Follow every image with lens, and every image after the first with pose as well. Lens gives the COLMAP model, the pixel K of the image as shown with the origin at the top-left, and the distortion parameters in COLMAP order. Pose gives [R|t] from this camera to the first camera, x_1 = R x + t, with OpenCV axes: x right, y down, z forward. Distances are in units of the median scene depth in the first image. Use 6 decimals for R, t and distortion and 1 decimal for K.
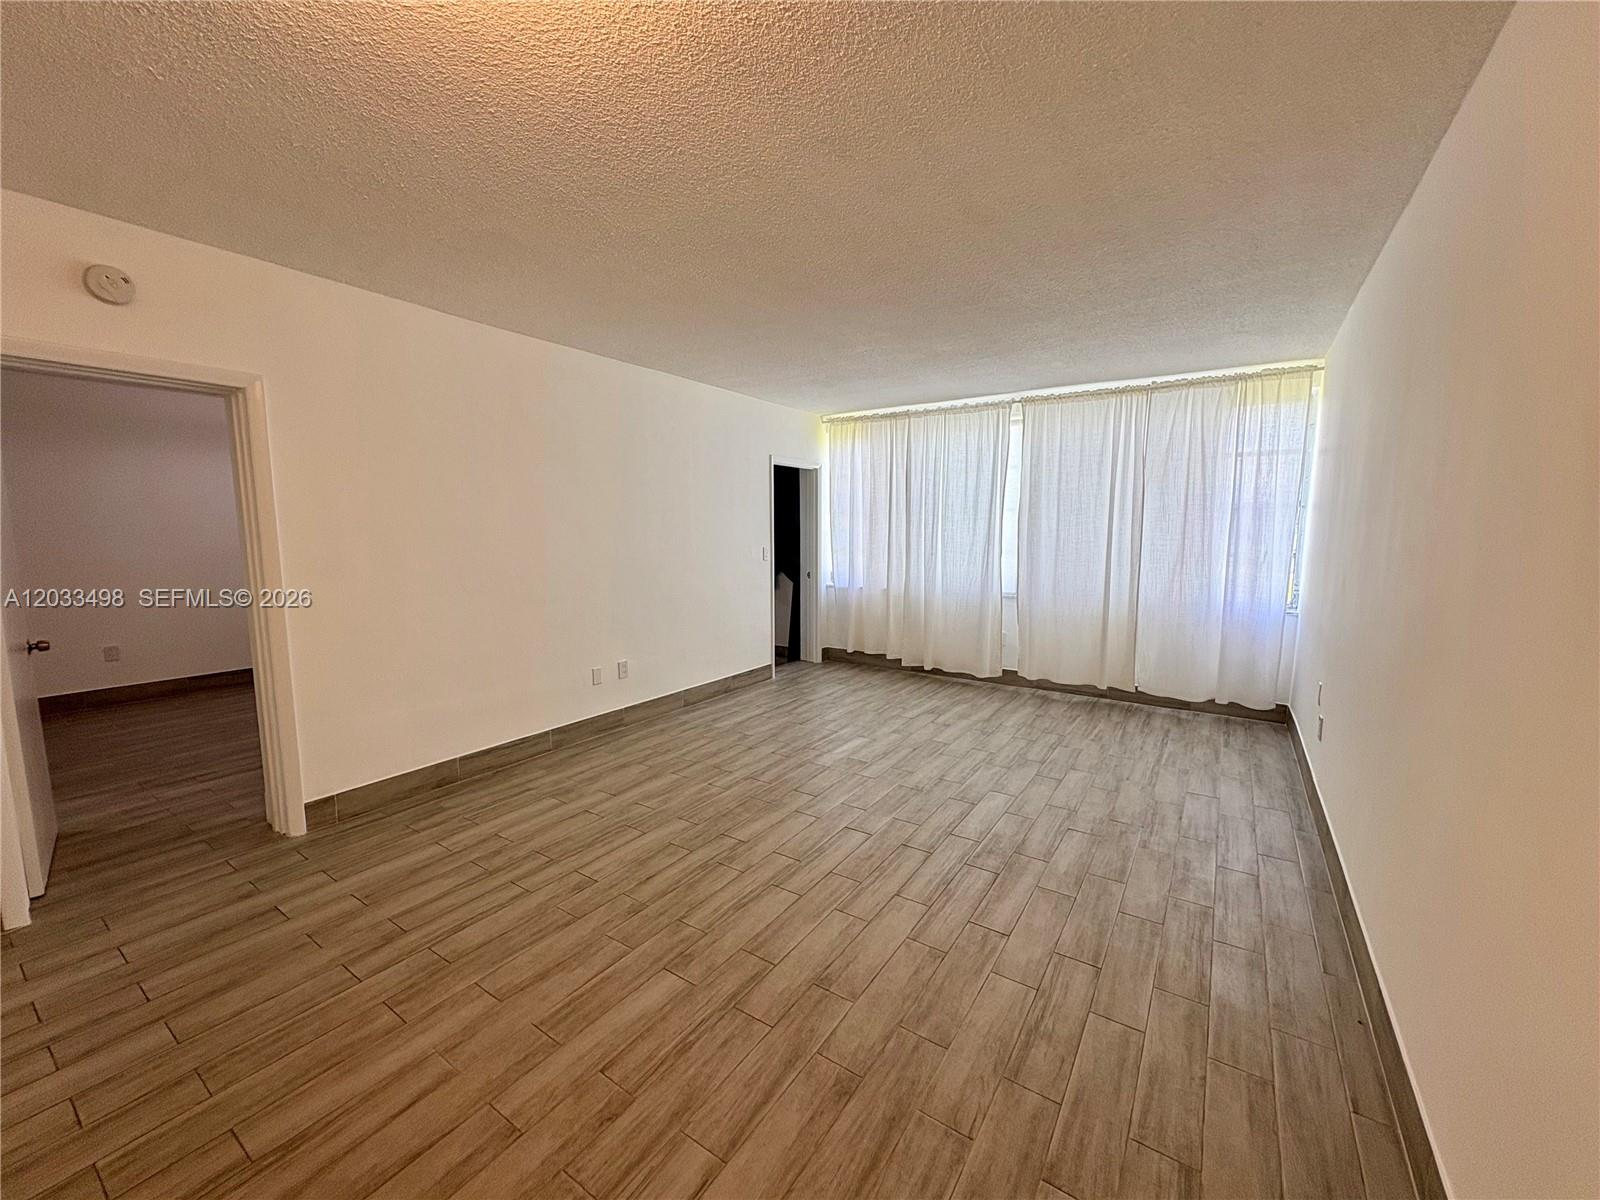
lens RADIAL K [[637.6, 0, 796.6], [0, 637.6, 598.1], [0, 0, 1]] dist [0.000690, 0.000435]
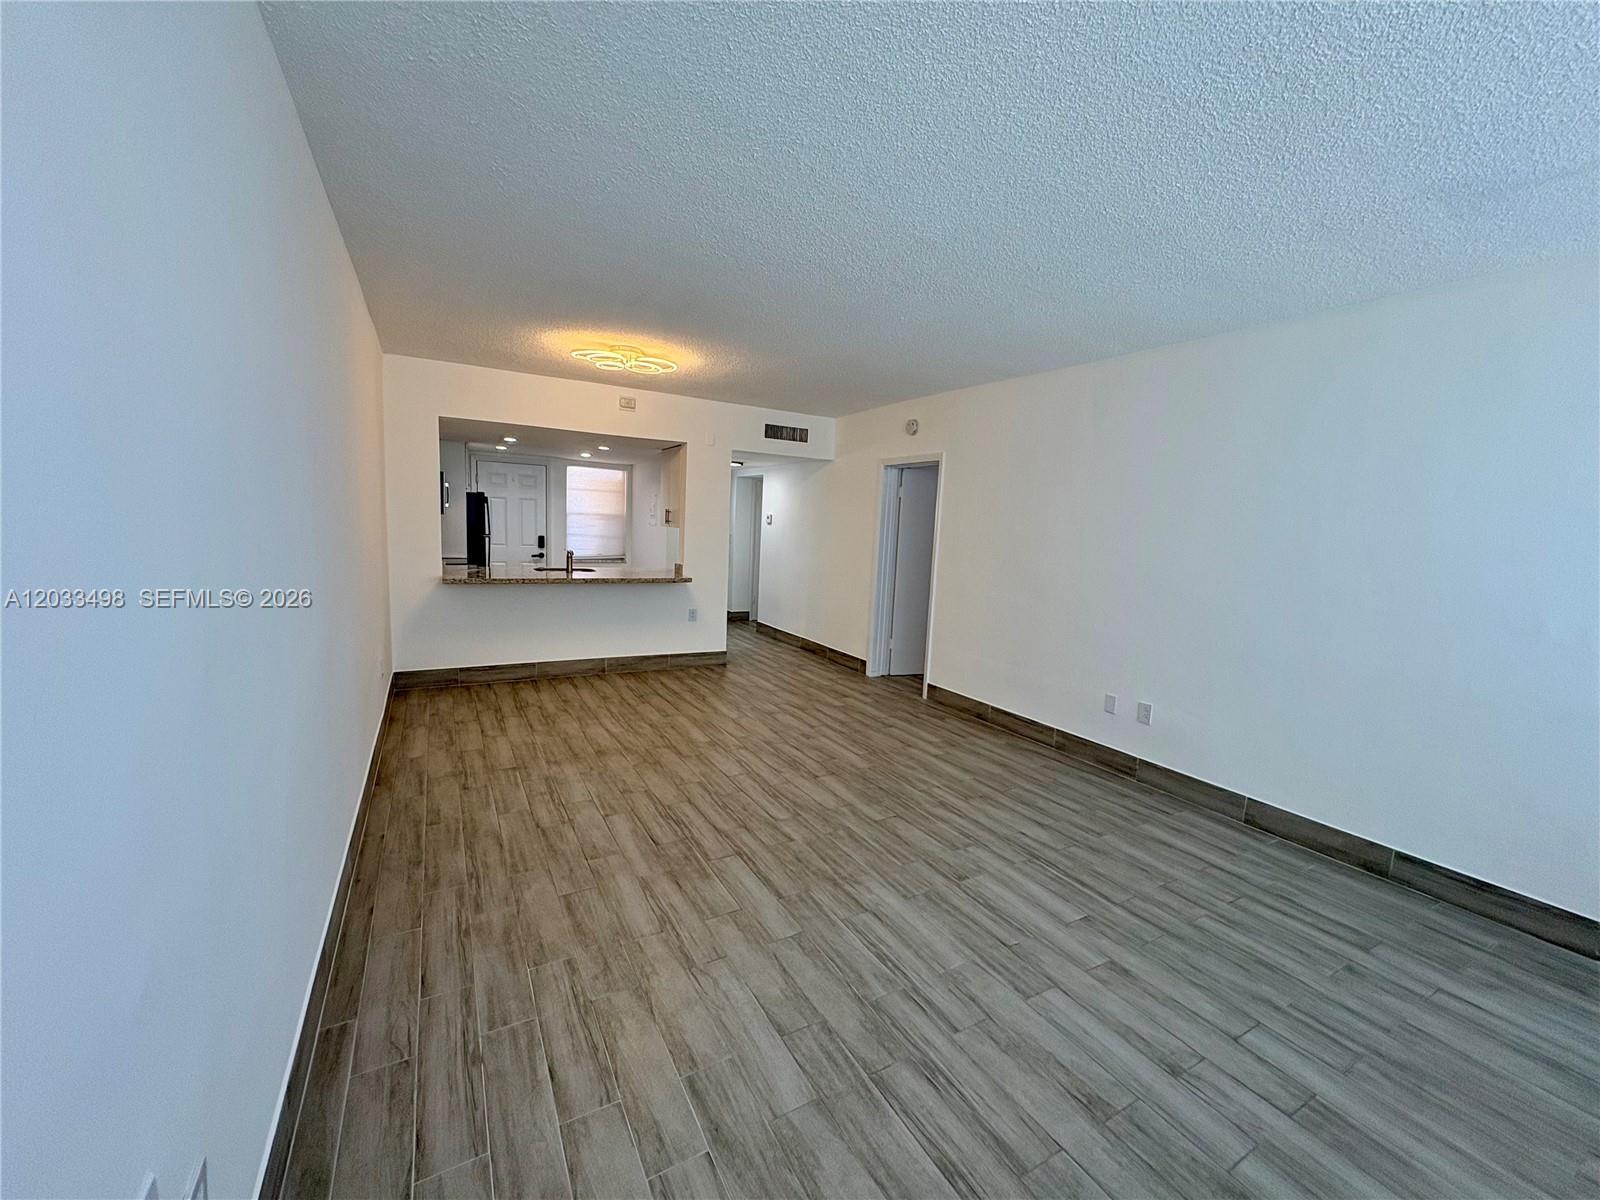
lens RADIAL K [[637.9, 0, 803.3], [0, 637.9, 599.5], [0, 0, 1]] dist [-0.001059, 0.000237]
pose [[-0.439690, 0.086625, -0.893963, 0.880410], [-0.144960, 0.975444, 0.165818, -0.143106], [0.886374, 0.202497, -0.416336, 1.229685]]
